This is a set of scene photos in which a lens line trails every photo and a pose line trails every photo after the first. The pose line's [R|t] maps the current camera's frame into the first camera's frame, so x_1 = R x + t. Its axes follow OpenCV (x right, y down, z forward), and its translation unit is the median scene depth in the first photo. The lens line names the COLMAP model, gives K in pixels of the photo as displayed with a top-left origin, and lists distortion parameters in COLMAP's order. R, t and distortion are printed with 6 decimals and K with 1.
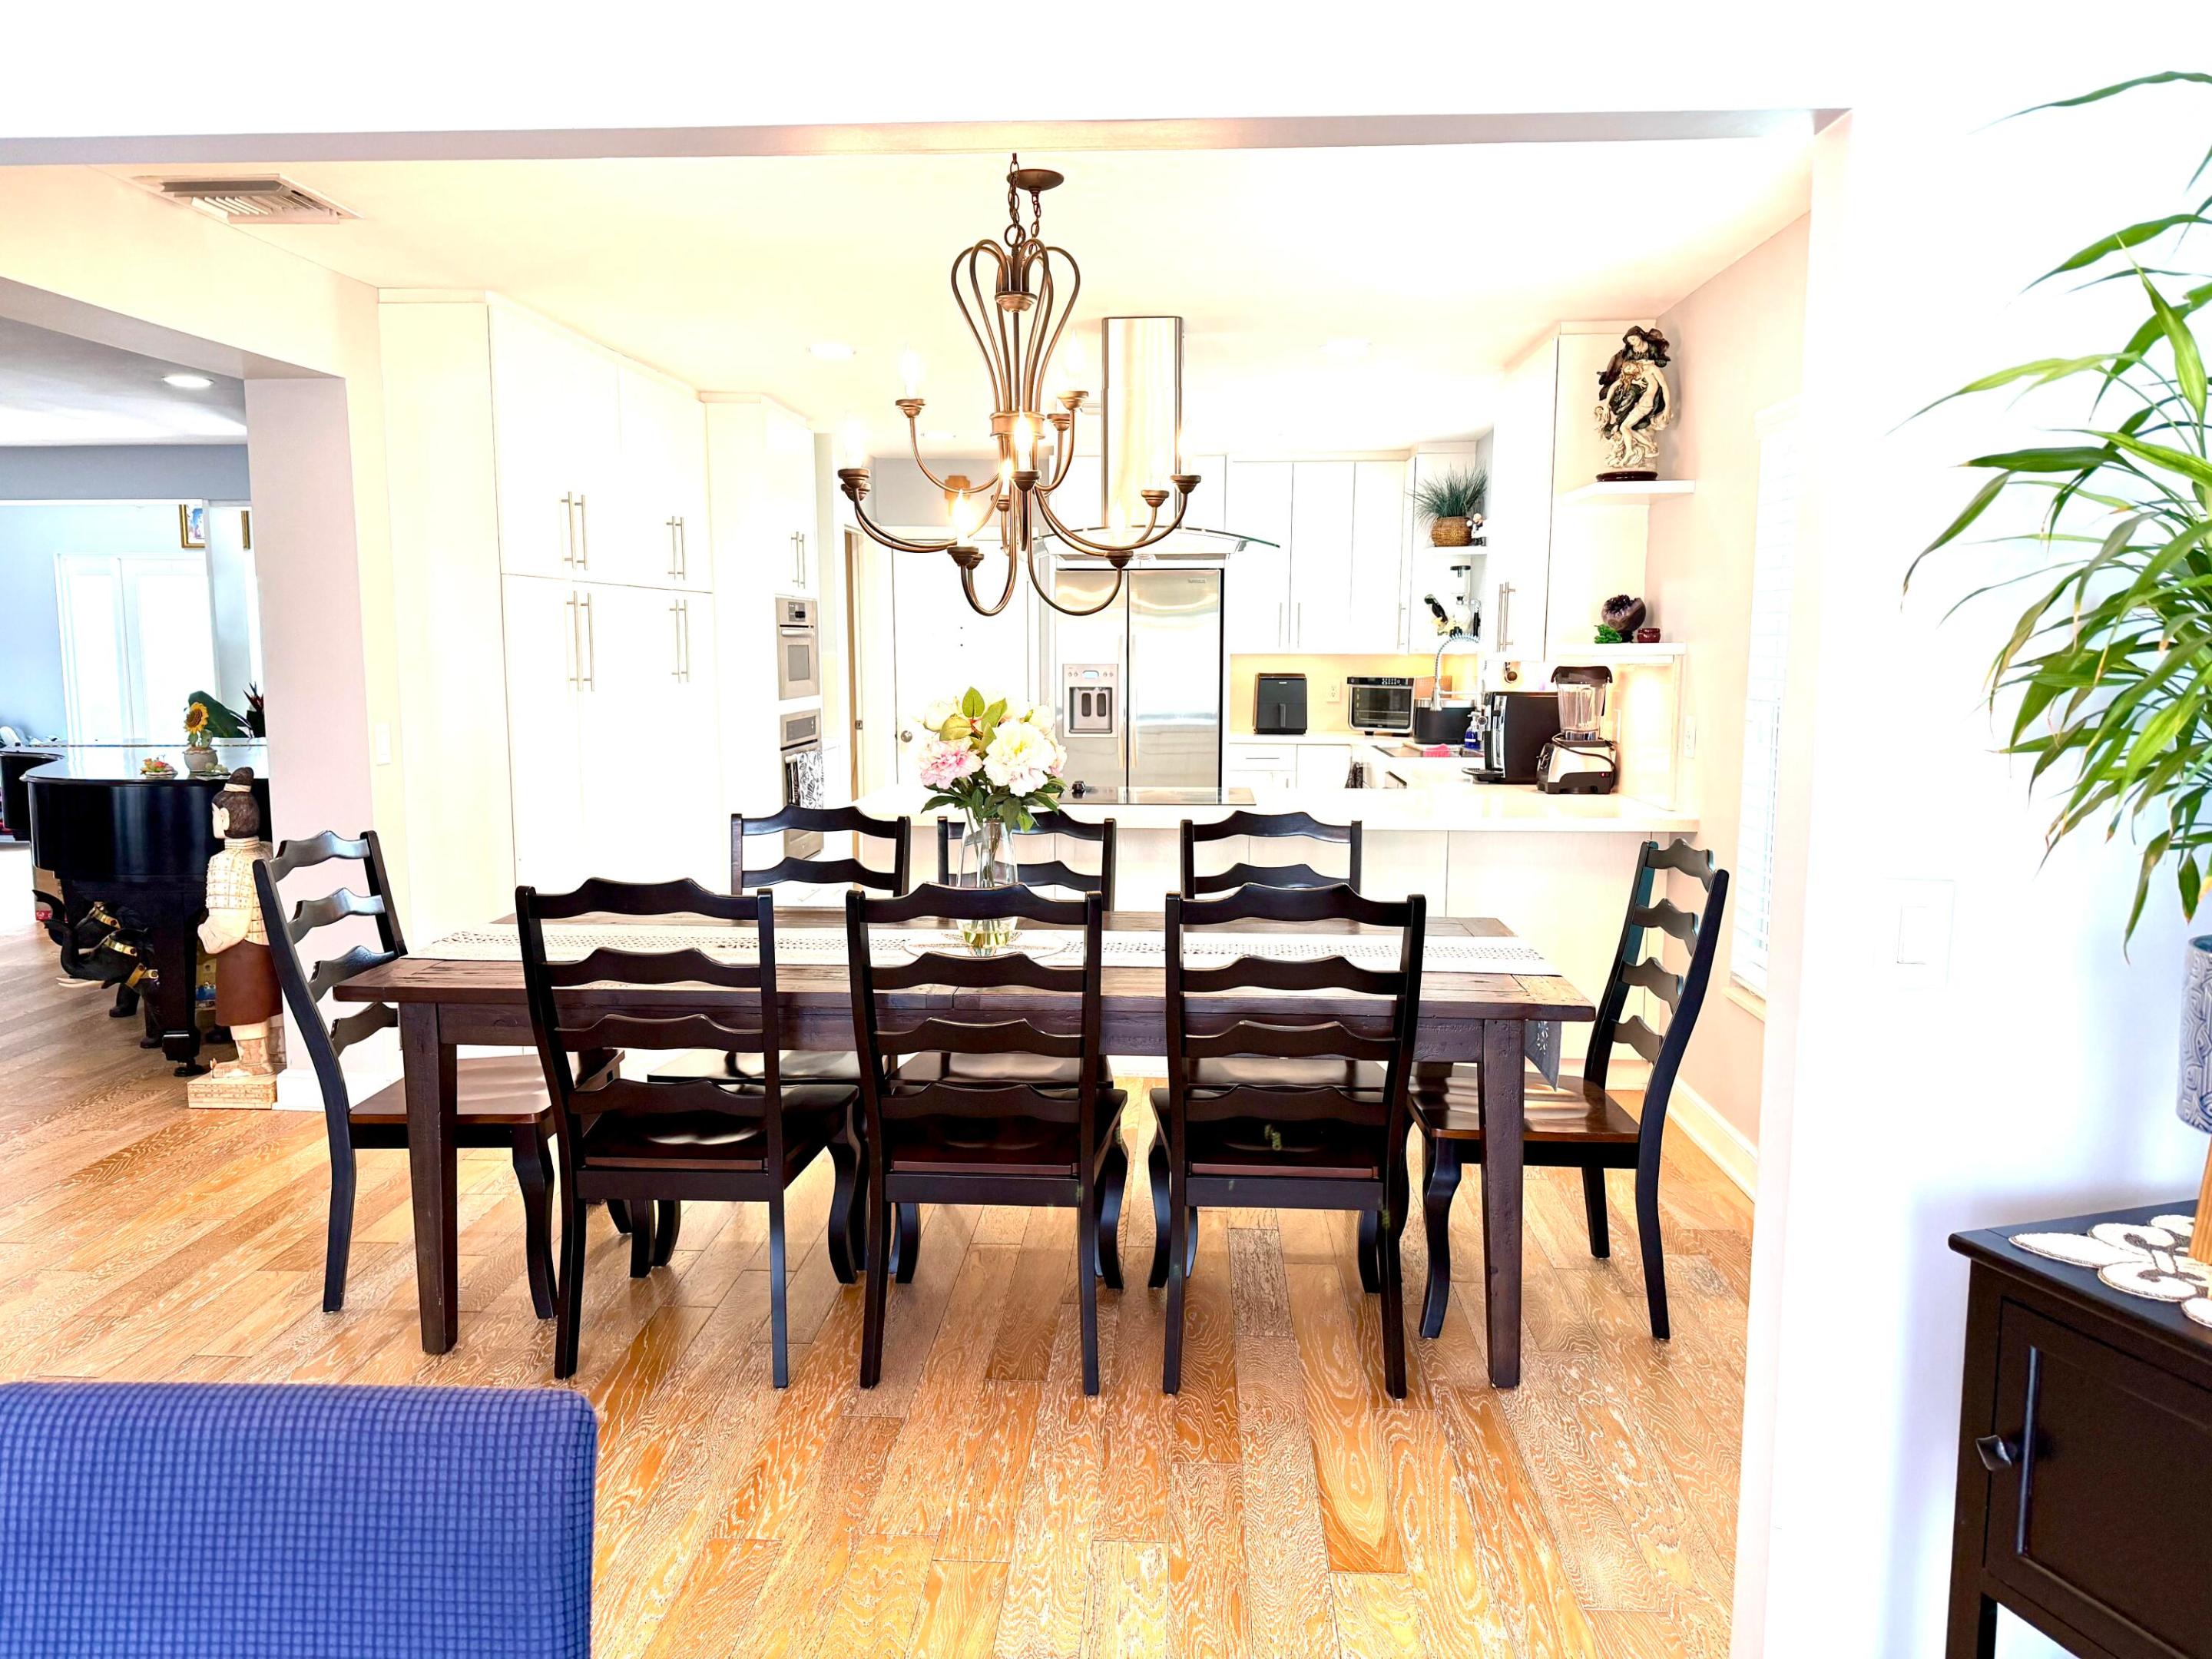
lens RADIAL K [[1578.3, 0, 1106.0], [0, 1578.3, 829.5], [0, 0, 1]] dist [-0.021568, -0.001755]
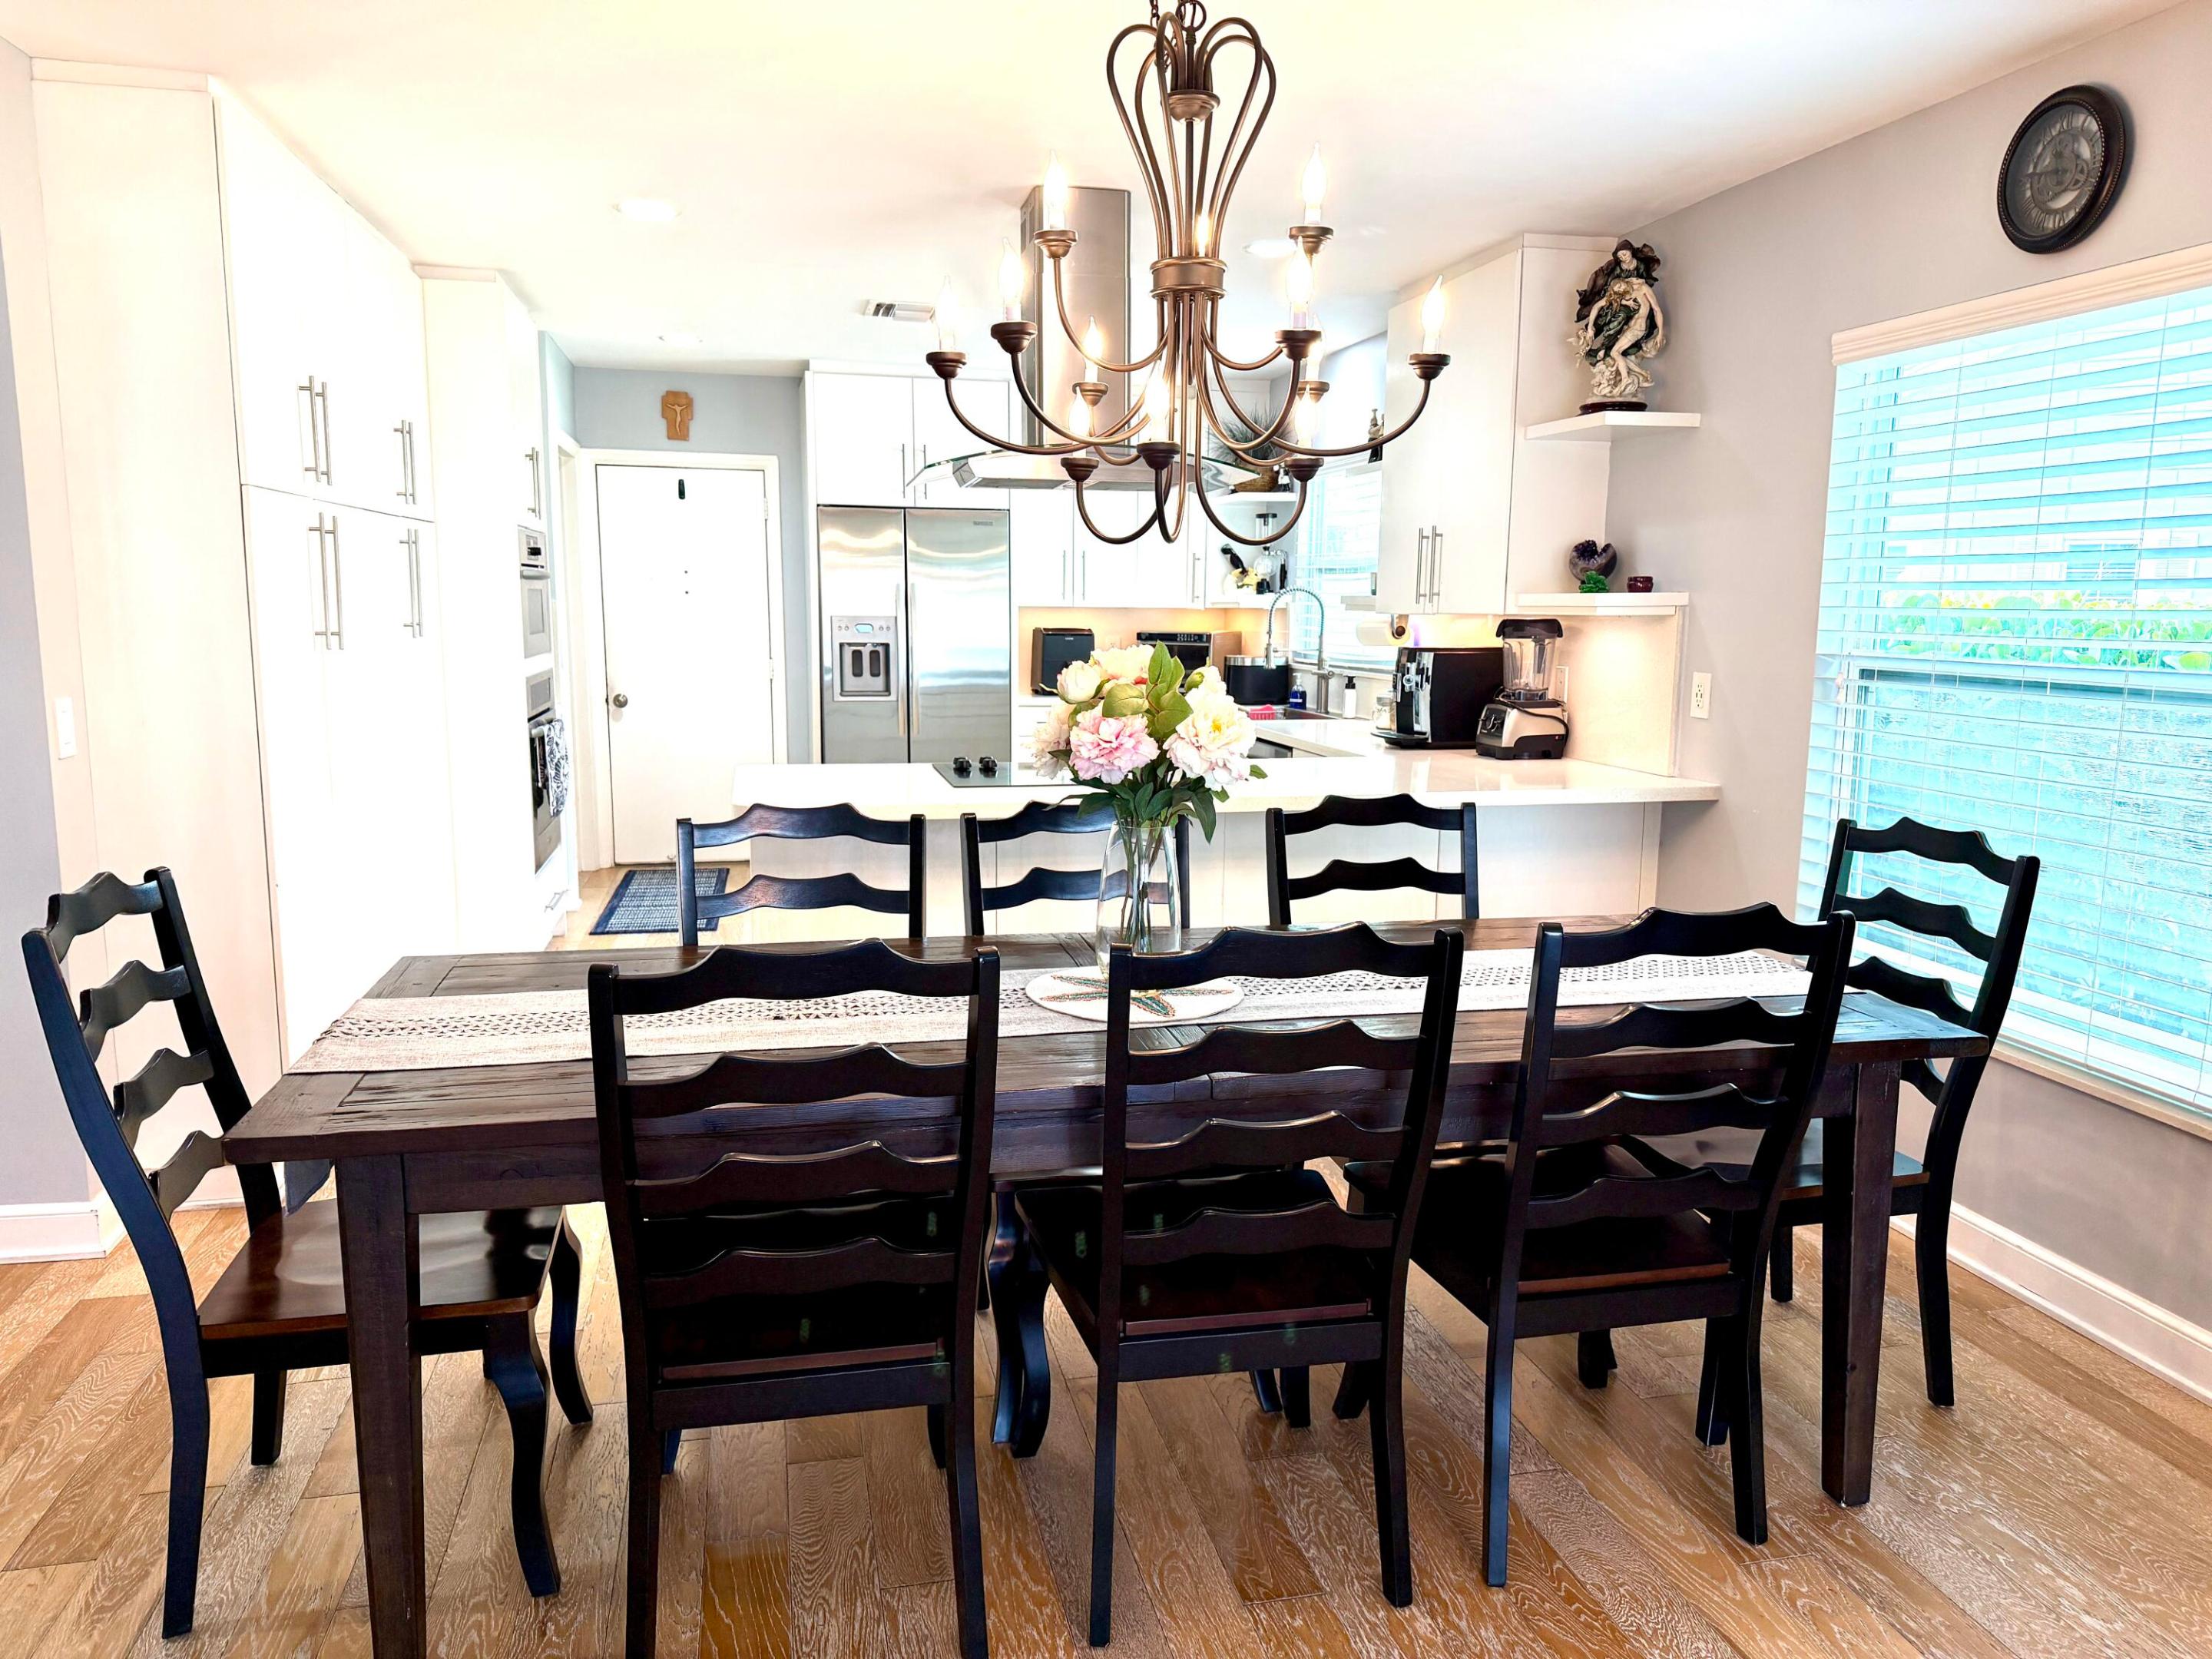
lens RADIAL K [[1563.5, 0, 1106.0], [0, 1563.5, 829.5], [0, 0, 1]] dist [-0.004425, -0.007887]
pose [[0.963279, -0.032959, 0.266472, -0.181657], [0.025575, 0.999188, 0.031137, -0.016460], [-0.267282, -0.023178, 0.963340, 0.191474]]
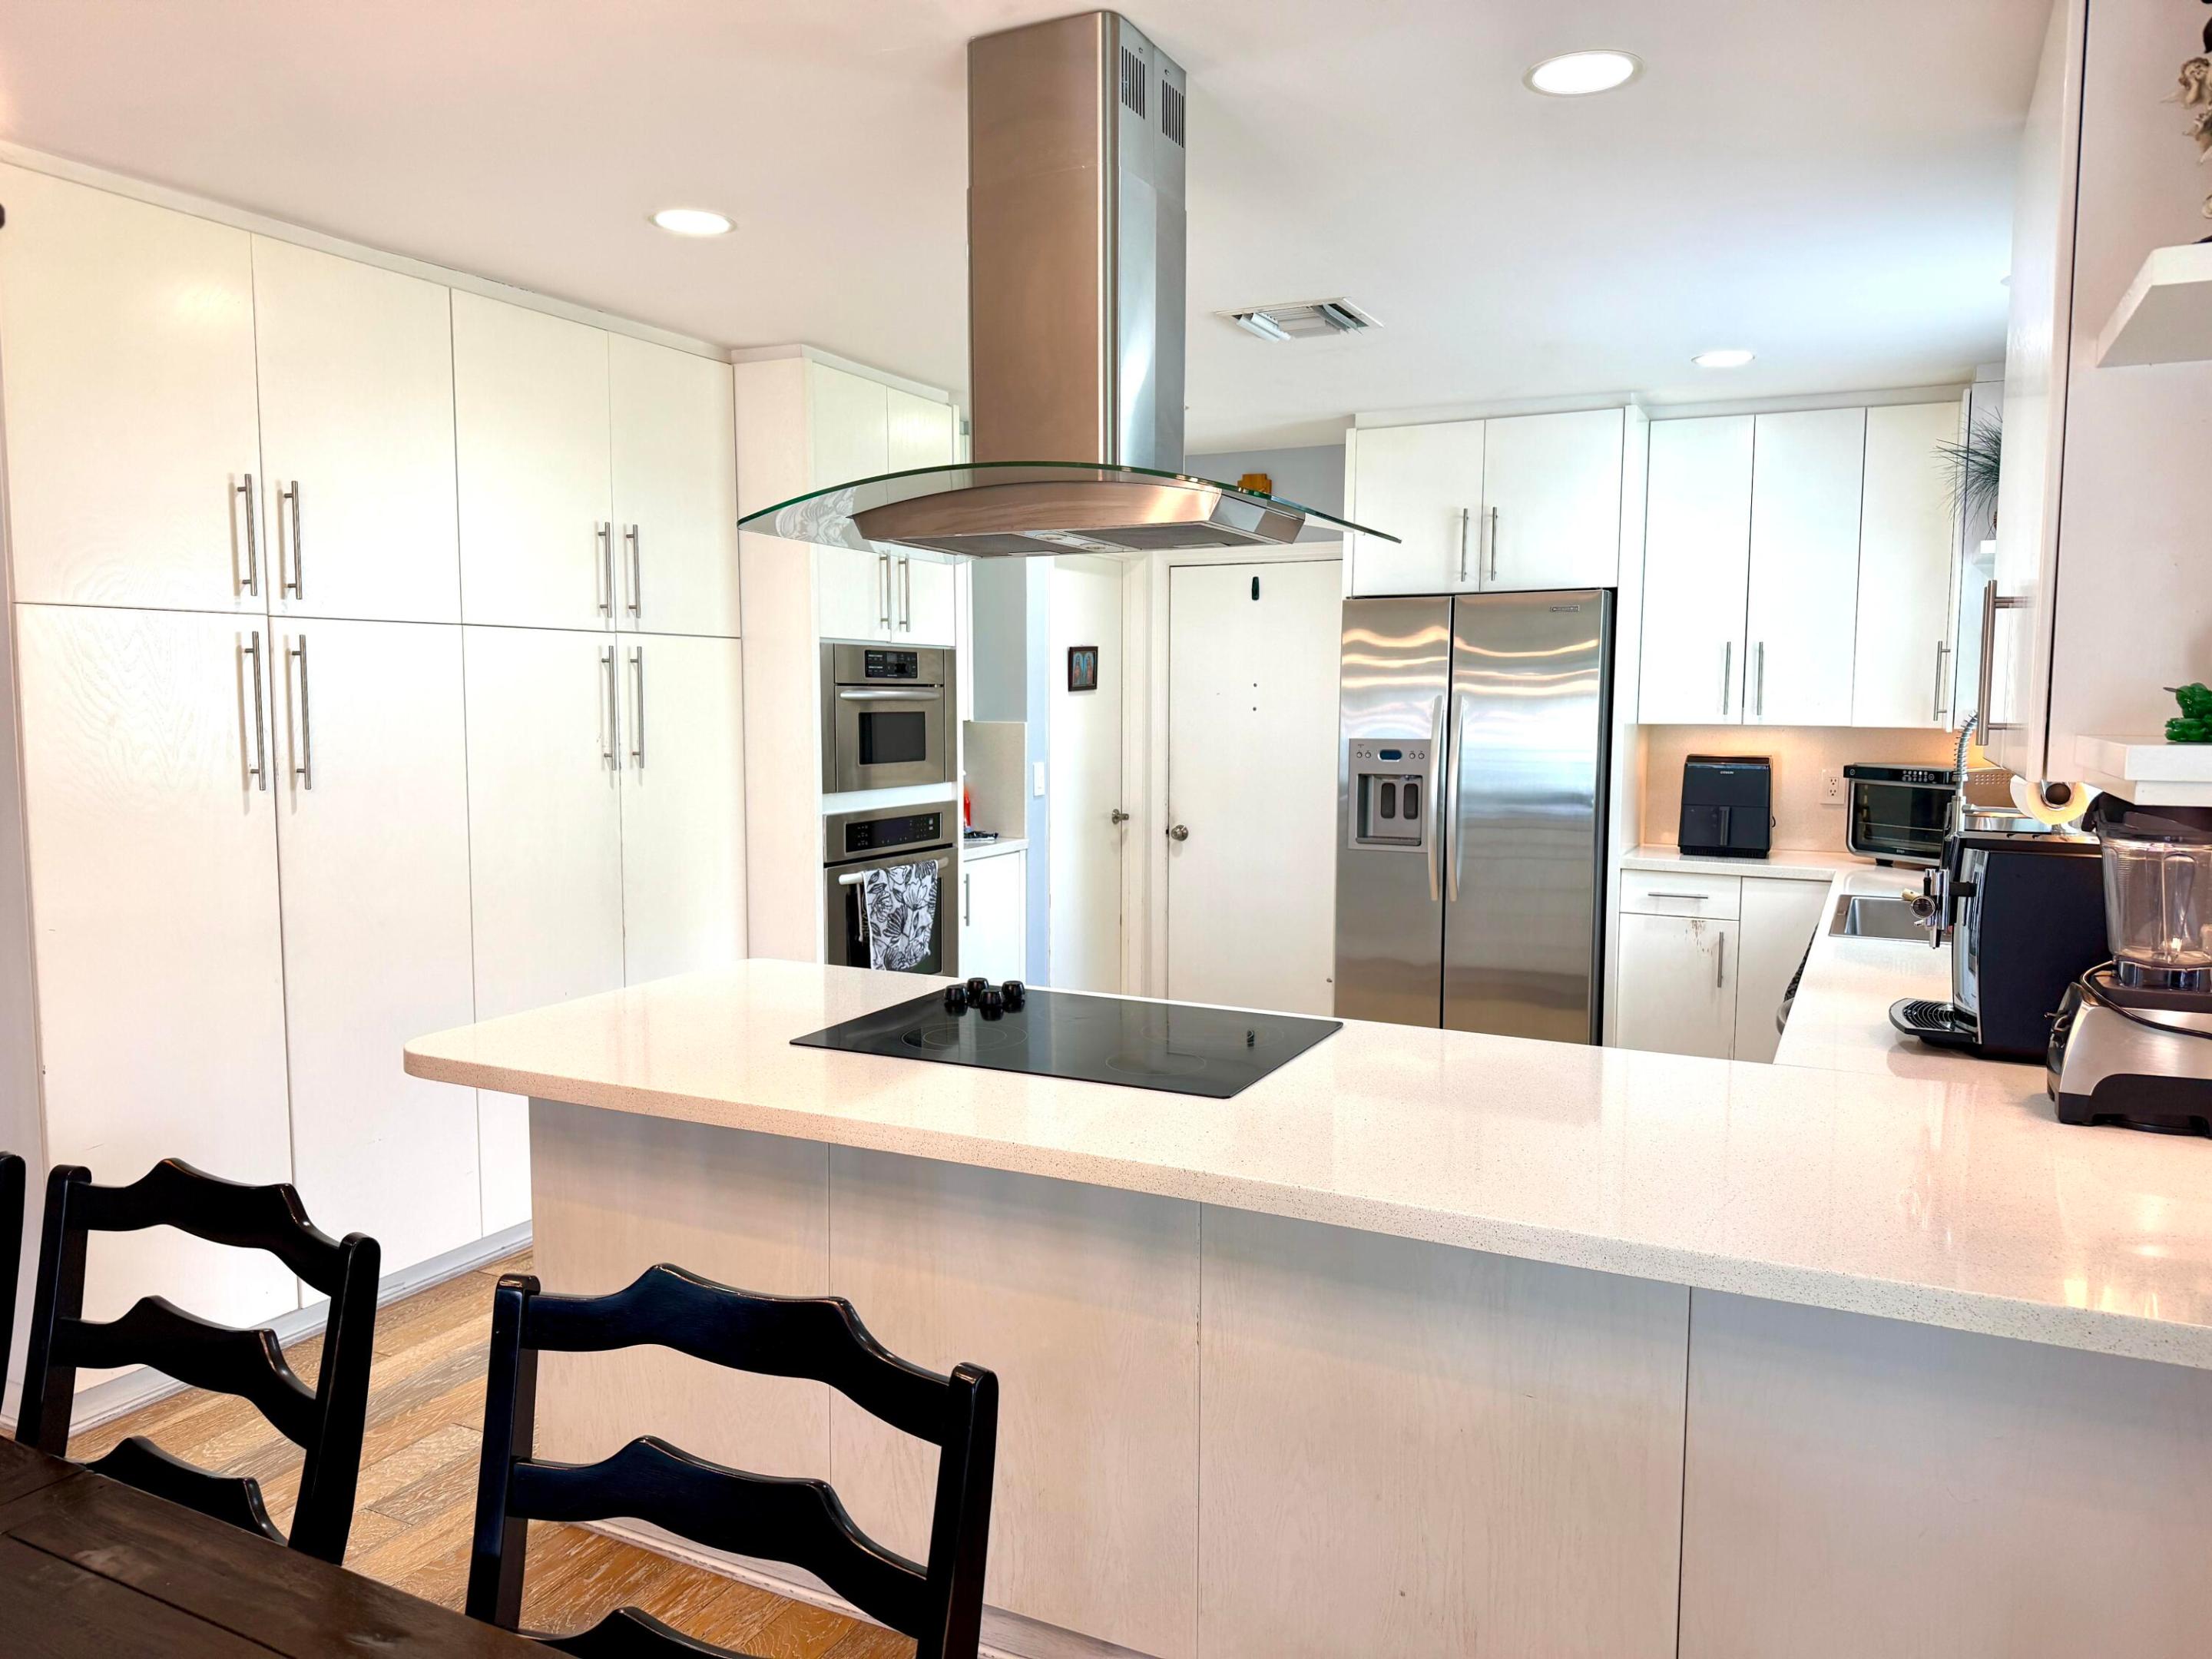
lens RADIAL K [[1552.5, 0, 1106.0], [0, 1552.5, 829.5], [0, 0, 1]] dist [0.110084, -0.000390]
pose [[0.915878, 0.037489, -0.399701, 0.226747], [-0.049829, 0.998547, -0.020522, -0.075315], [0.398351, 0.038712, 0.916416, 0.550432]]
